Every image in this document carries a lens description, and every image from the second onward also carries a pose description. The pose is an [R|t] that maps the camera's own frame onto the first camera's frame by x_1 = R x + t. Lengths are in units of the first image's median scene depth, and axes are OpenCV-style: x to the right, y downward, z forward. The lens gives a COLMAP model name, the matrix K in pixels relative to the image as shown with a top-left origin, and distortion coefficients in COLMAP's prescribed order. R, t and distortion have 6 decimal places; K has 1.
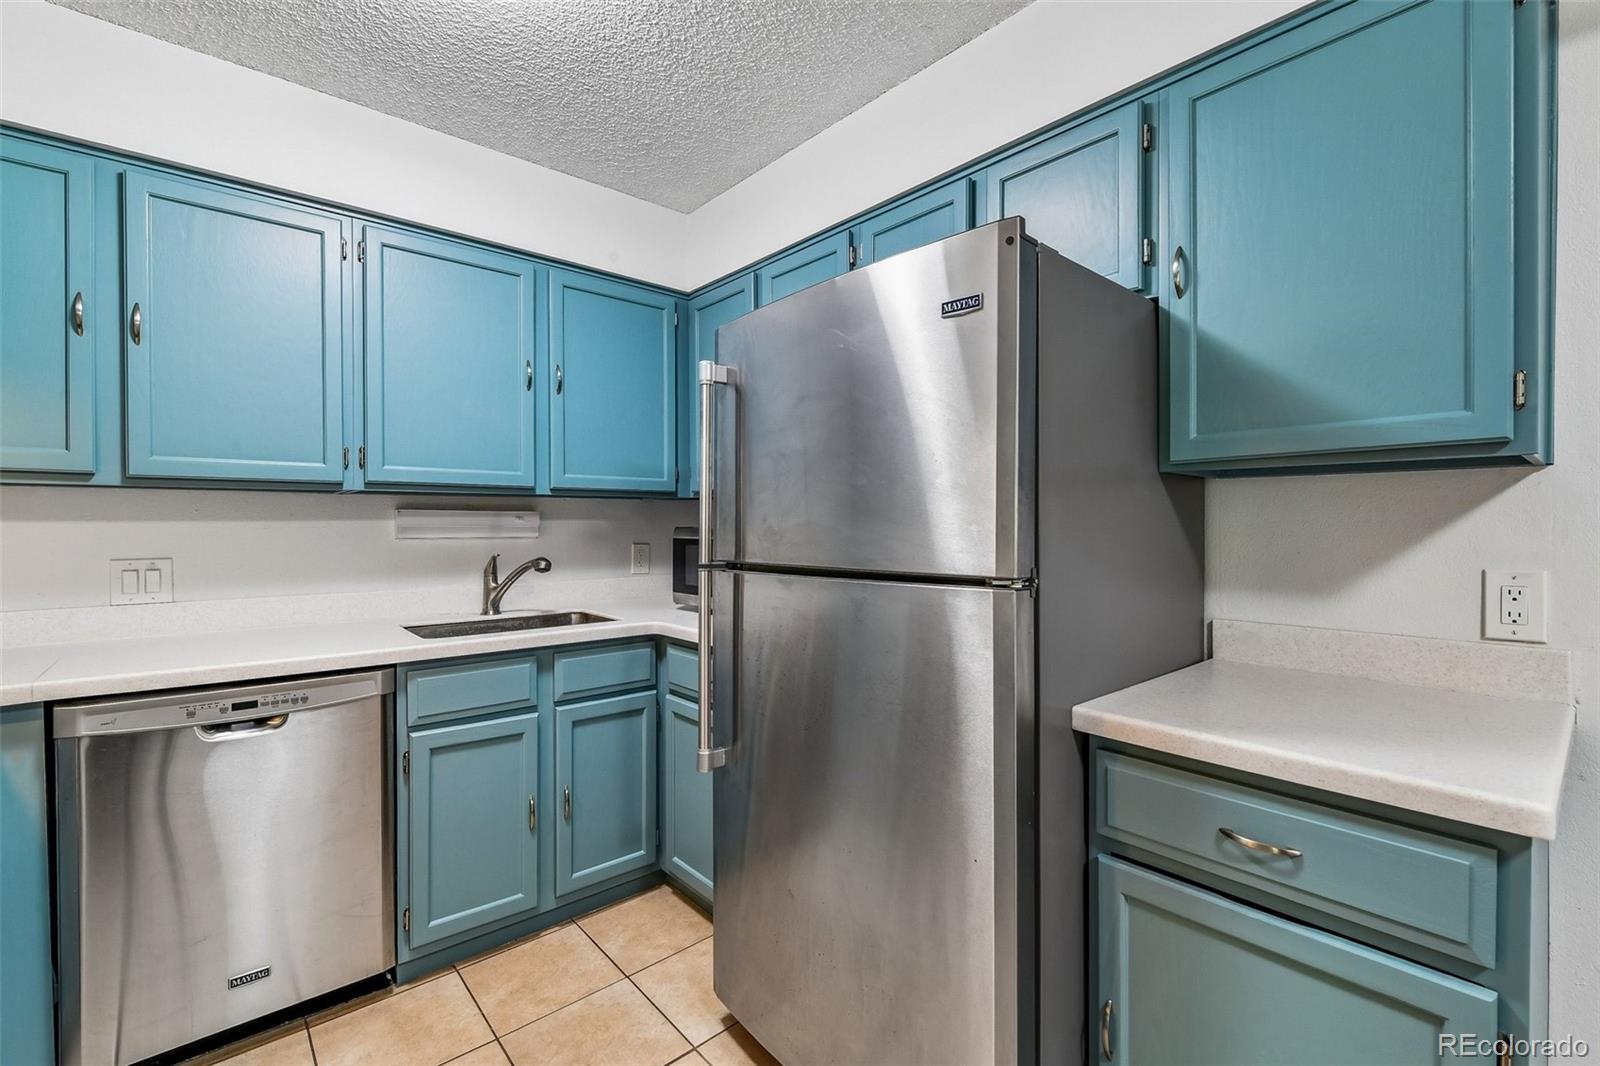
lens RADIAL K [[698.6, 0, 812.6], [0, 698.6, 530.7], [0, 0, 1]] dist [-0.002419, -0.002262]
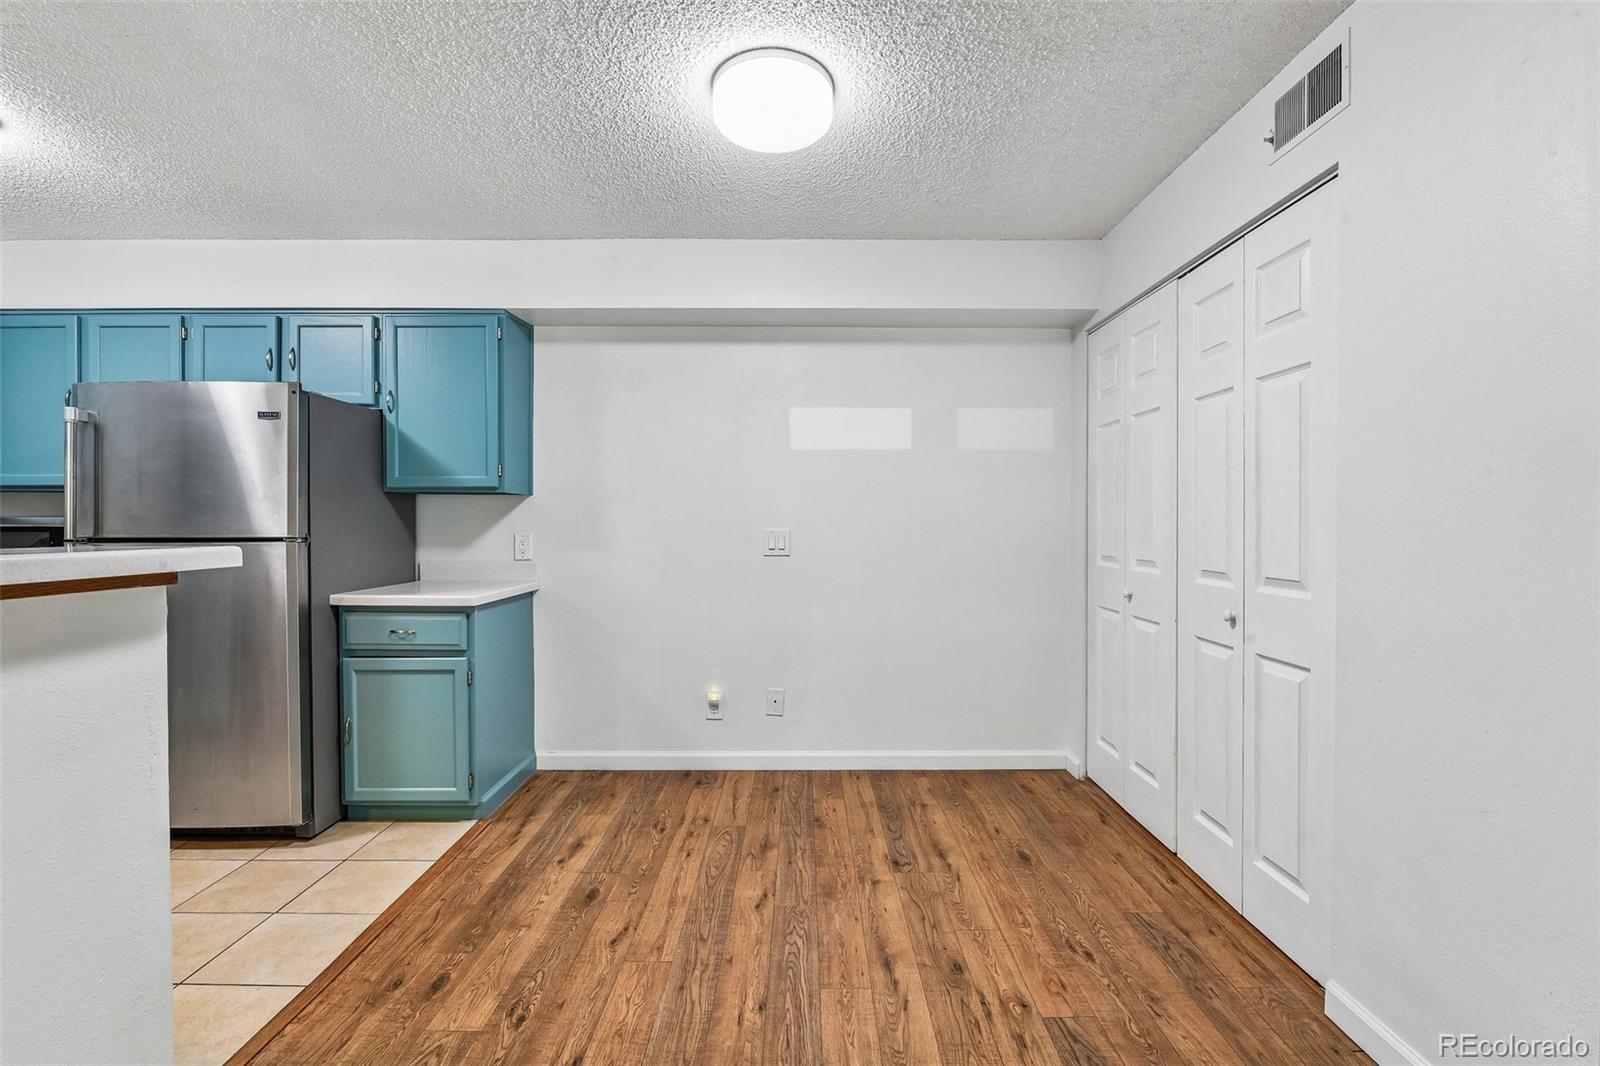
lens RADIAL K [[698.6, 0, 809.8], [0, 698.6, 526.4], [0, 0, 1]] dist [-0.002419, -0.002262]
pose [[0.648134, -0.001729, 0.761525, -0.239983], [0.001694, 0.999998, 0.000828, 0.020961], [-0.761525, 0.000753, 0.648135, -1.163696]]
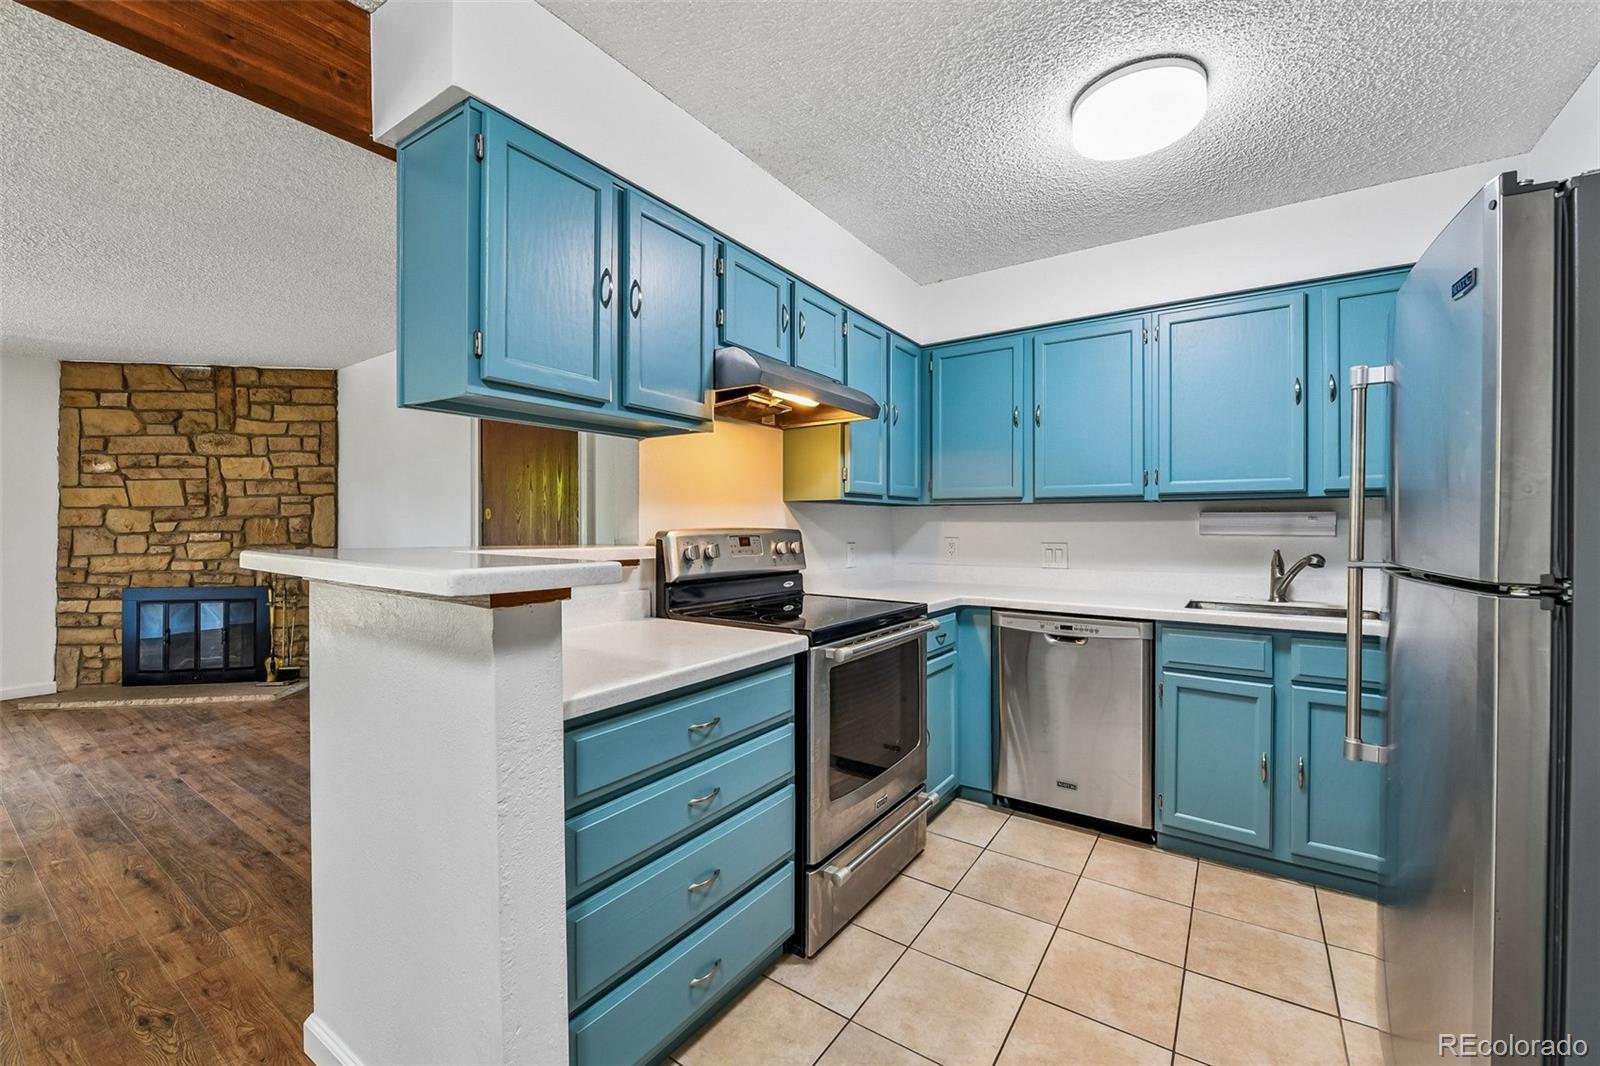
lens RADIAL K [[644.6, 0, 809.8], [0, 644.6, 527.0], [0, 0, 1]] dist [-0.004846, -0.002970]
pose [[0.254054, 0.004194, -0.967181, 0.545318], [-0.009628, 0.999952, 0.001807, 0.002642], [0.967142, 0.008853, 0.254082, -0.030520]]
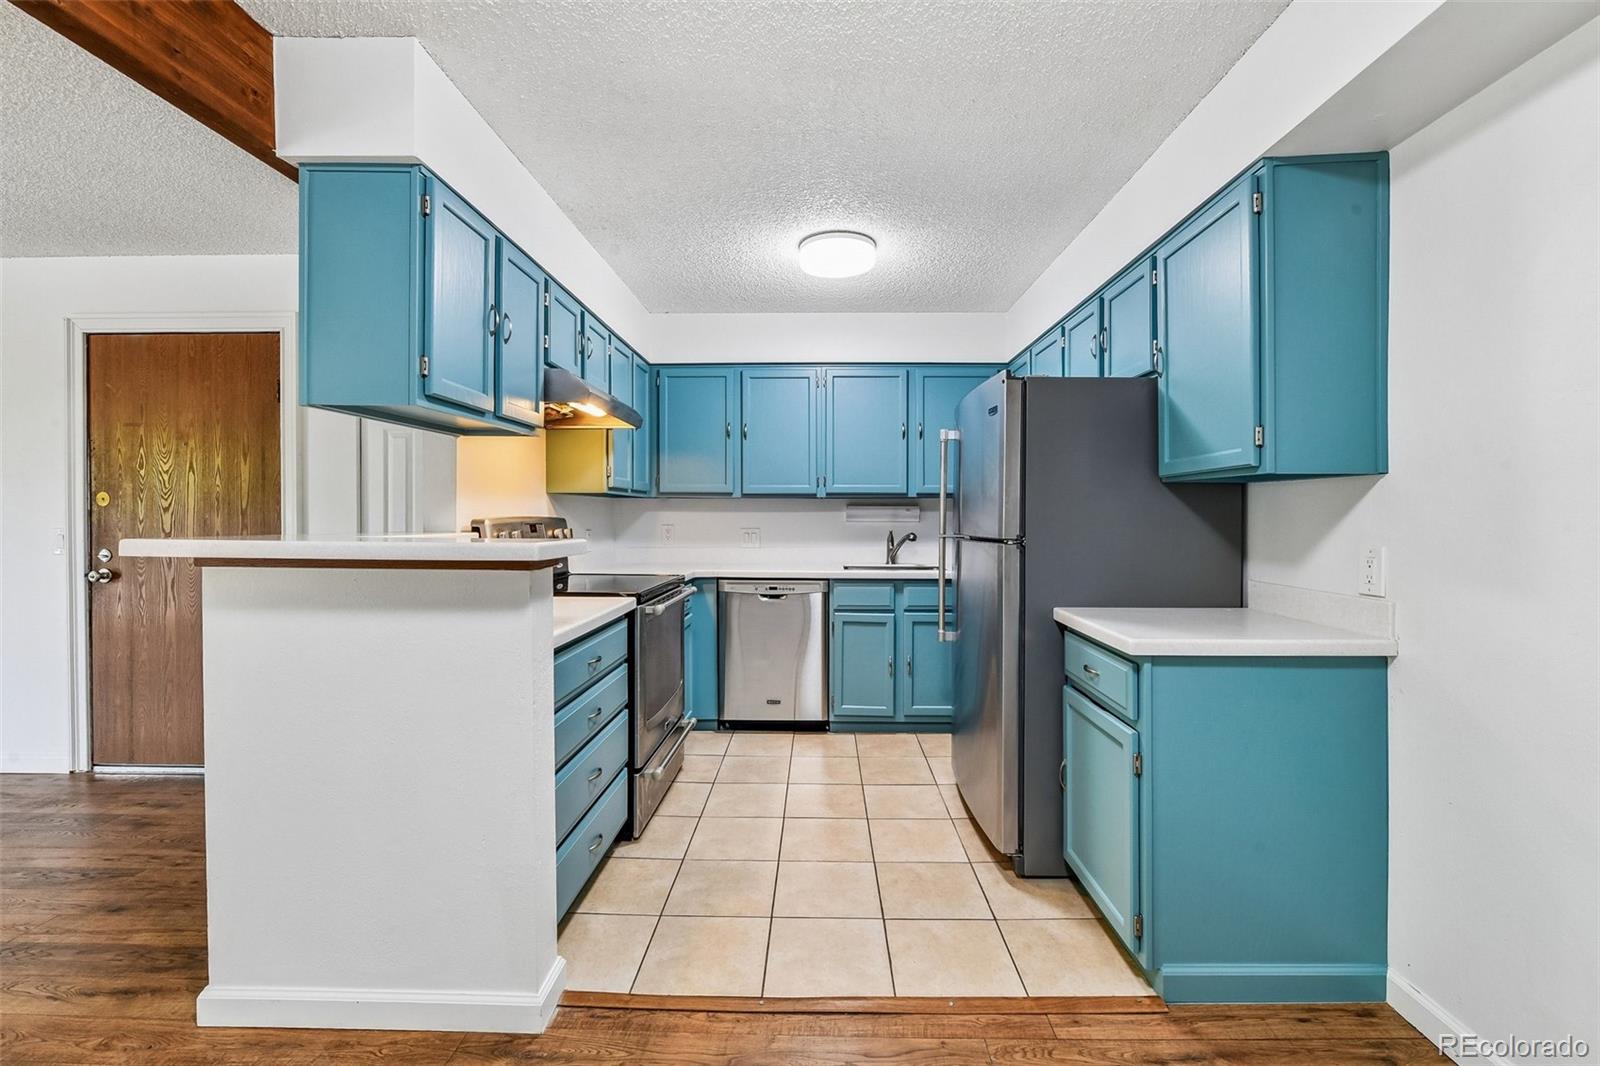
lens RADIAL K [[662.9, 0, 814.3], [0, 662.9, 521.6], [0, 0, 1]] dist [-0.001393, -0.002345]
pose [[0.741107, 0.009331, -0.671322, 0.784238], [-0.008739, 0.999953, 0.004251, 0.007823], [0.671330, 0.002717, 0.741154, -0.573511]]
